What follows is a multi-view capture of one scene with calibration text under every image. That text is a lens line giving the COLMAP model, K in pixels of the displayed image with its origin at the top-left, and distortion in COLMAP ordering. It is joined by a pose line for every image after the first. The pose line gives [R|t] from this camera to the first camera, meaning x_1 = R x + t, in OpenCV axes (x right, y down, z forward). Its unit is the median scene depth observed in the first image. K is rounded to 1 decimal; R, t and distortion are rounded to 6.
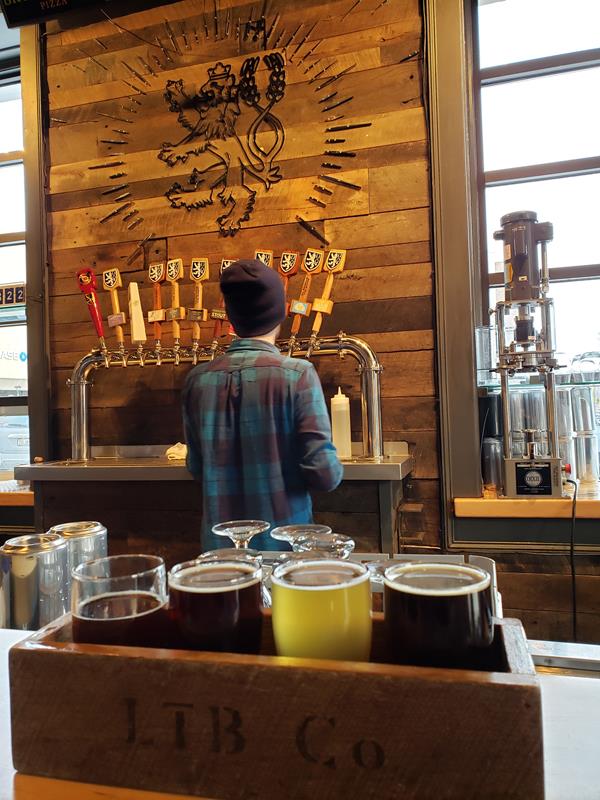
lens RADIAL K [[687.2, 0, 300.0], [0, 687.2, 400.0], [0, 0, 1]] dist [0.037547, -0.017616]
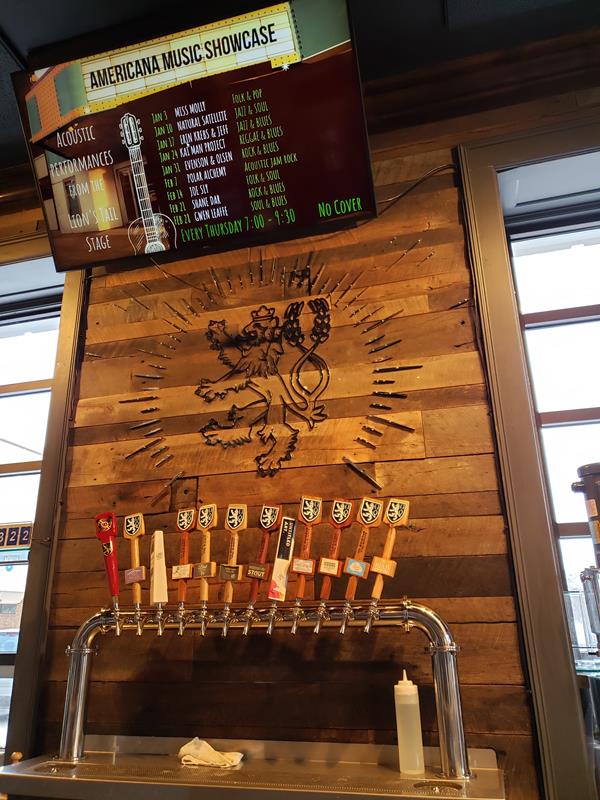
lens RADIAL K [[617.2, 0, 300.0], [0, 617.2, 400.0], [0, 0, 1]] dist [0.097435, -0.153384]
pose [[0.999613, 0.021727, 0.017349, -0.077757], [-0.015404, 0.952245, -0.304946, -0.087035], [-0.023146, 0.304561, 0.952212, 0.193361]]
